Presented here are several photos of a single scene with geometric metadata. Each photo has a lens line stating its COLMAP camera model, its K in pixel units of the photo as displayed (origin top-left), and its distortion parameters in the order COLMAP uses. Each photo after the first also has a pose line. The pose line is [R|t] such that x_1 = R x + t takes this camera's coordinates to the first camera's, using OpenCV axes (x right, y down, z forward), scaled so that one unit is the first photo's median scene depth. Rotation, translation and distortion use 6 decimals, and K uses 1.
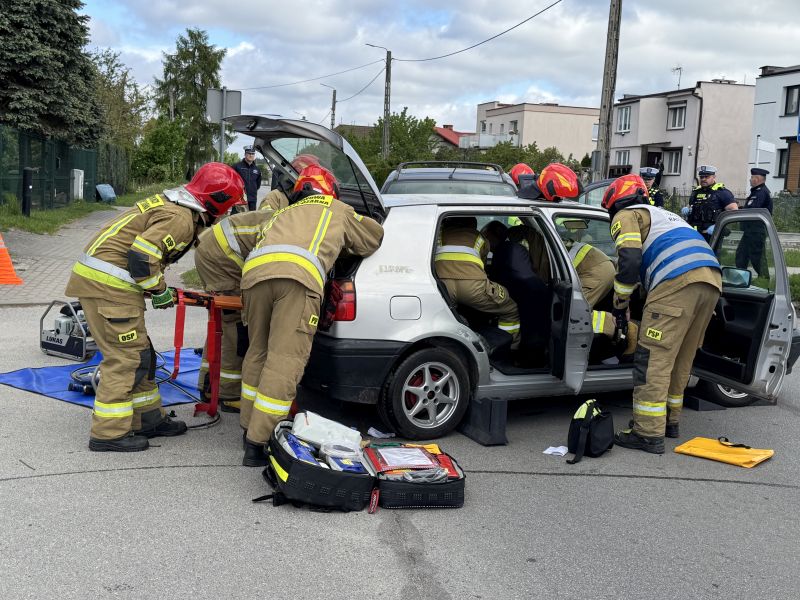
lens RADIAL K [[1008.4, 0, 400.0], [0, 1008.4, 300.0], [0, 0, 1]] dist [0.237874, -0.552250]
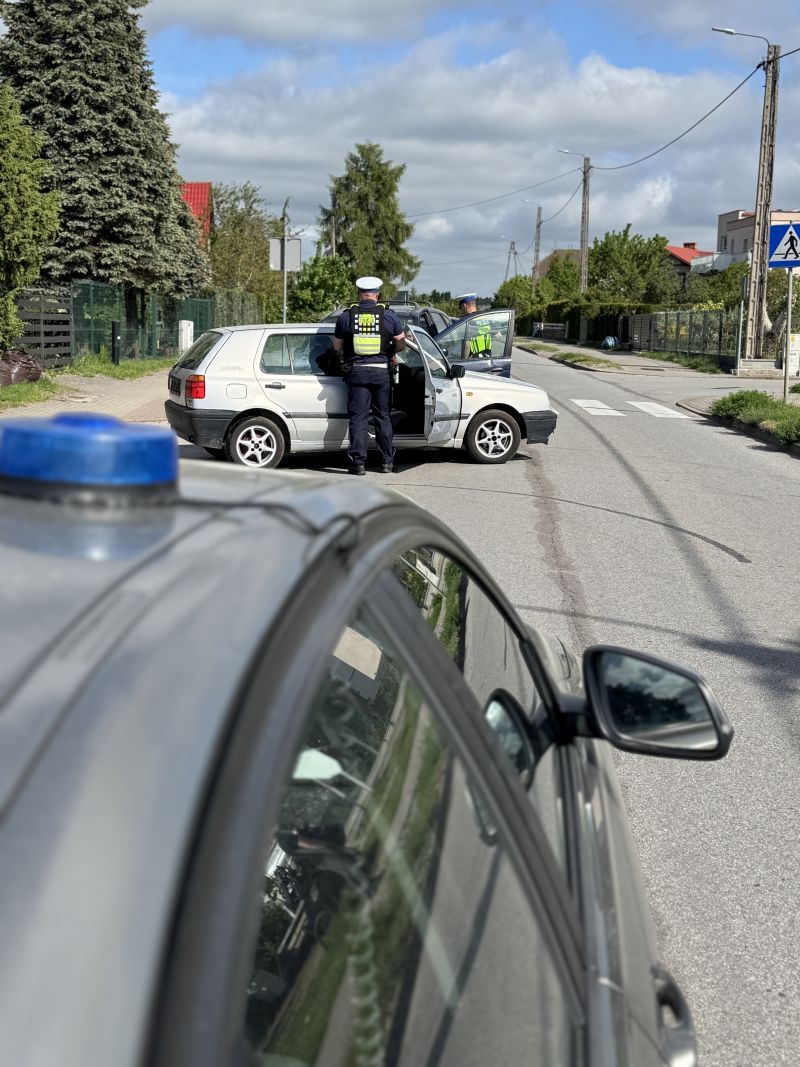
lens RADIAL K [[1344.9, 0, 400.0], [0, 1344.9, 533.5], [0, 0, 1]] dist [0.237874, -0.552250]
pose [[0.979570, -0.004815, -0.201046, 0.201640], [0.011896, 0.999350, 0.034029, 0.047003], [0.200752, -0.035725, 0.978991, -0.322968]]
